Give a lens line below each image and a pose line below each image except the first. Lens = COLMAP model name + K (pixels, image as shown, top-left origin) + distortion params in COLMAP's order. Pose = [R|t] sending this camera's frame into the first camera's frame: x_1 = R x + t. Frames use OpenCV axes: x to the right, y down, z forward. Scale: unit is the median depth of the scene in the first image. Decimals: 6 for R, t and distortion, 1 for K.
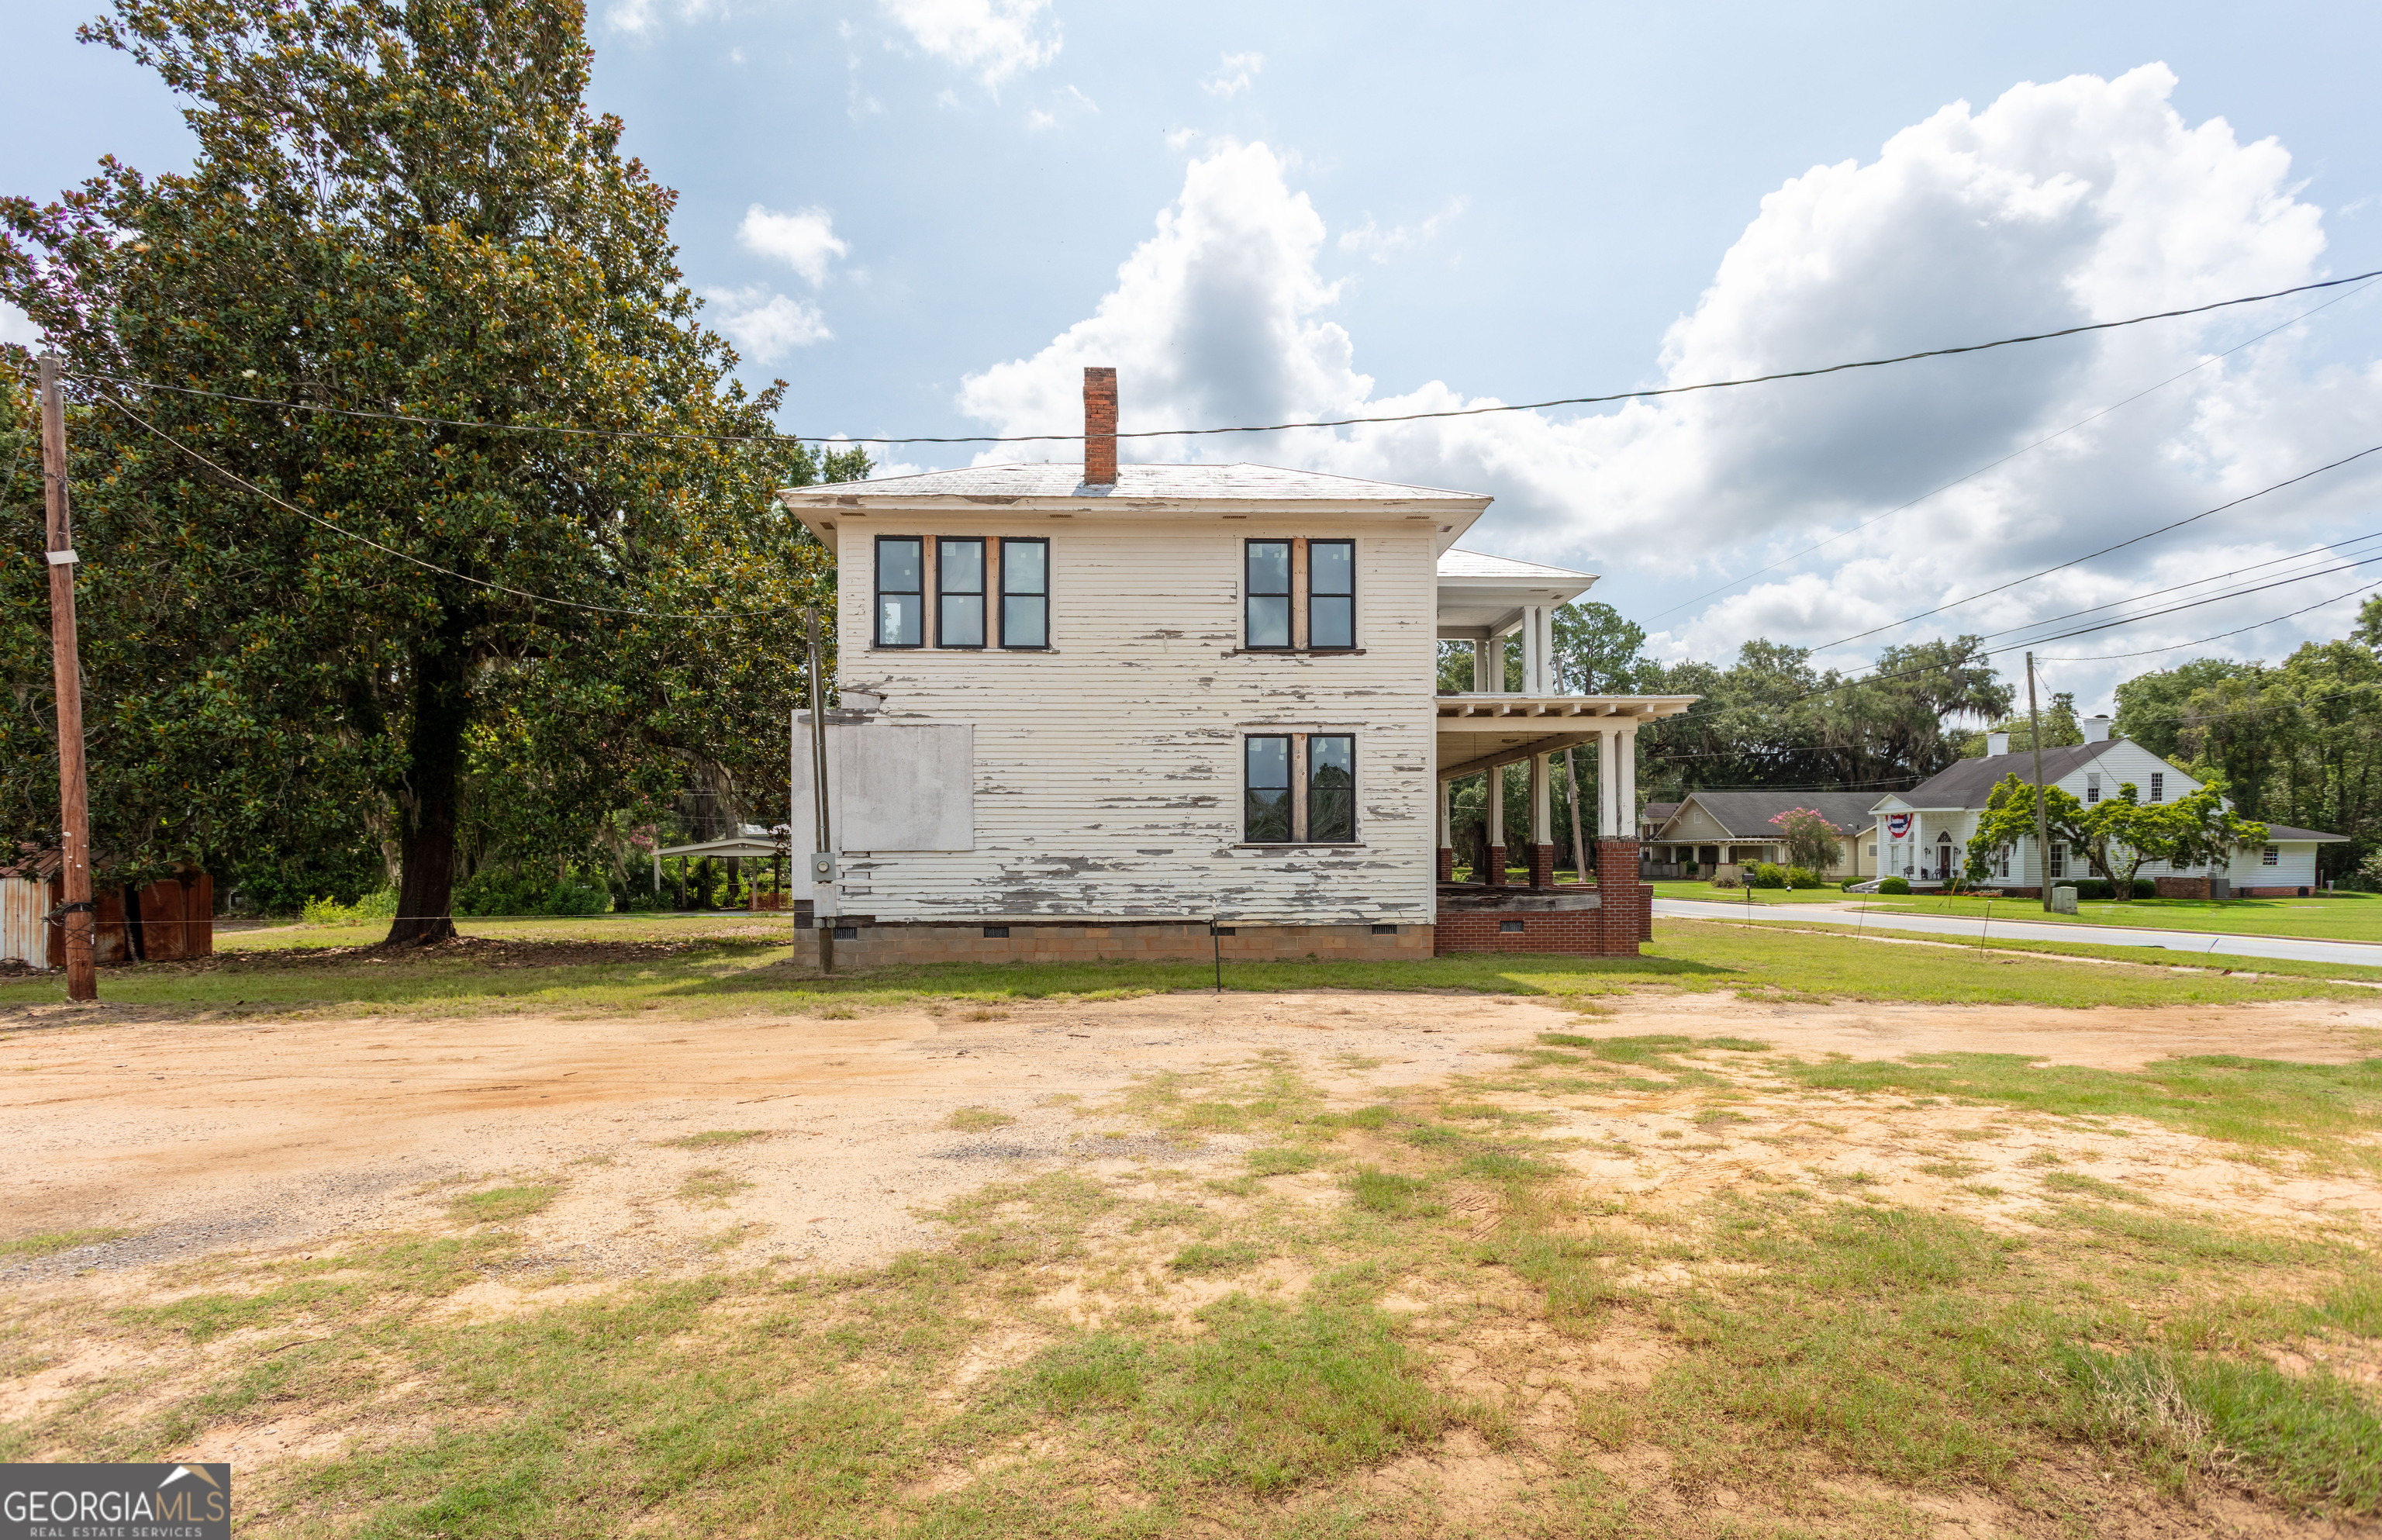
lens RADIAL K [[1211.1, 0, 1183.2], [0, 1211.1, 859.1], [0, 0, 1]] dist [0.020200, 0.000116]
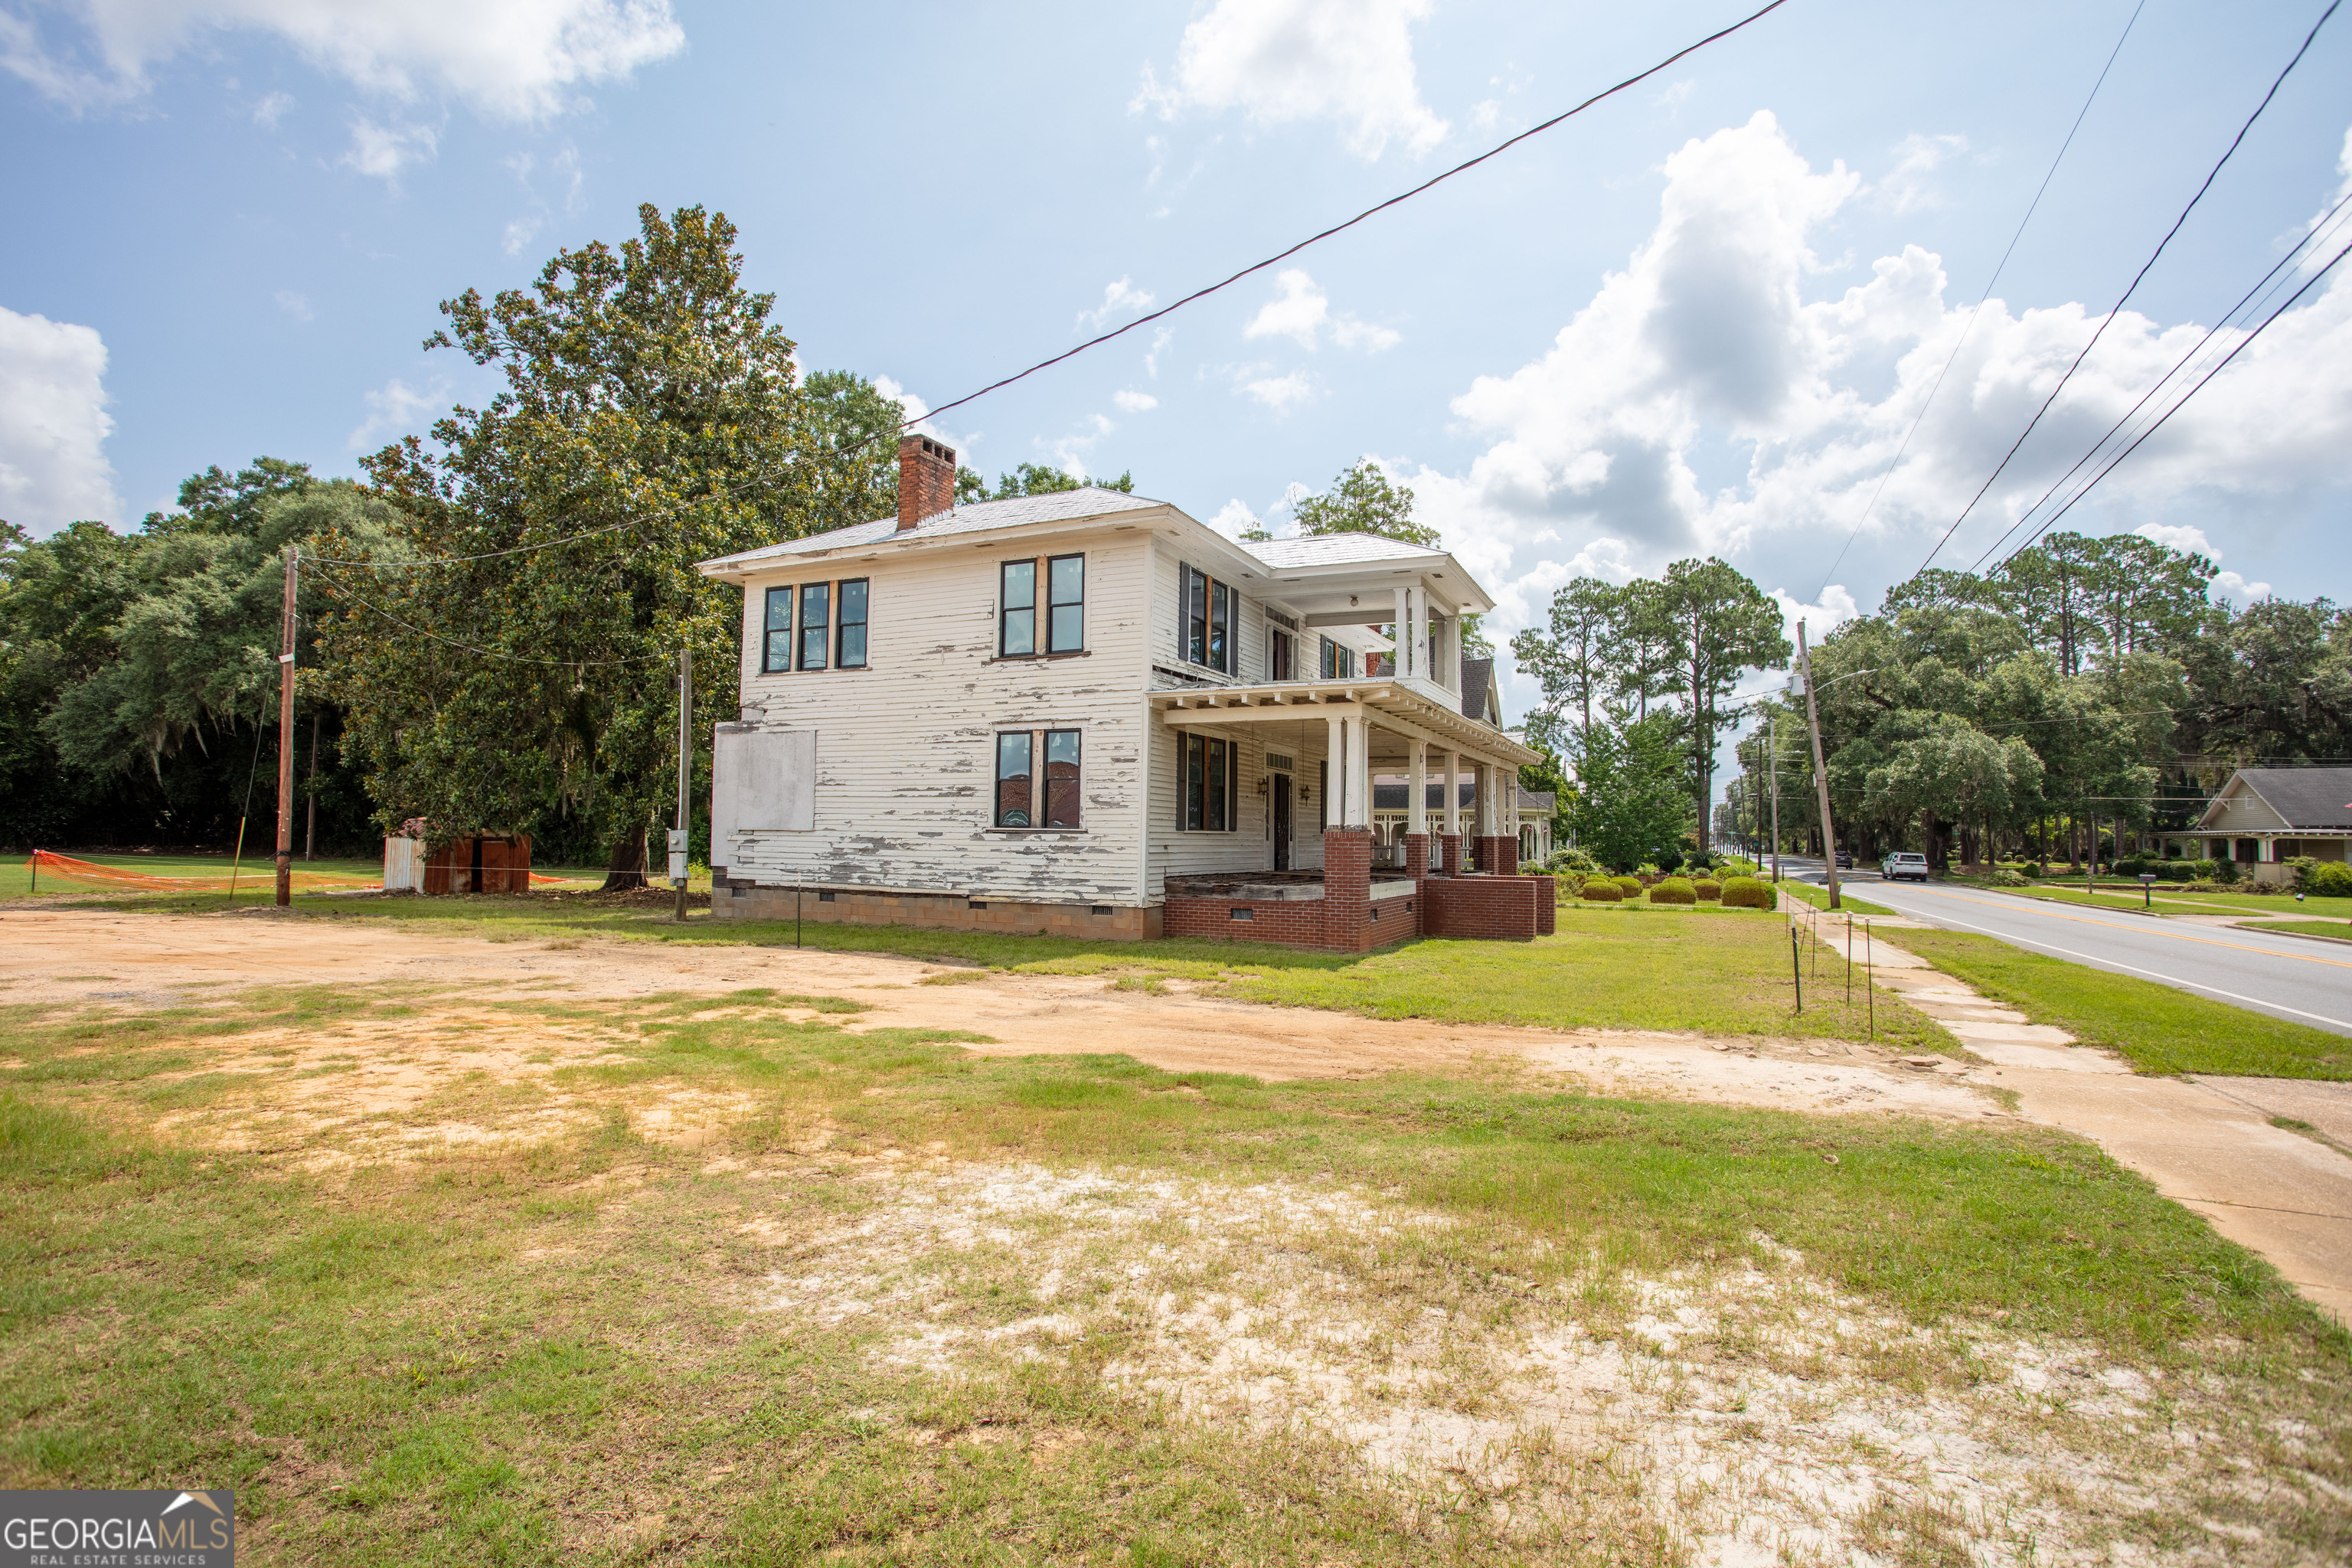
lens RADIAL K [[1131.9, 0, 1176.0], [0, 1131.9, 784.0], [0, 0, 1]] dist [-0.001026, 0.002881]
pose [[0.881710, -0.003960, -0.471775, 0.698731], [-0.017970, 0.998957, -0.041969, -0.012693], [0.471449, 0.045482, 0.880720, 0.146402]]
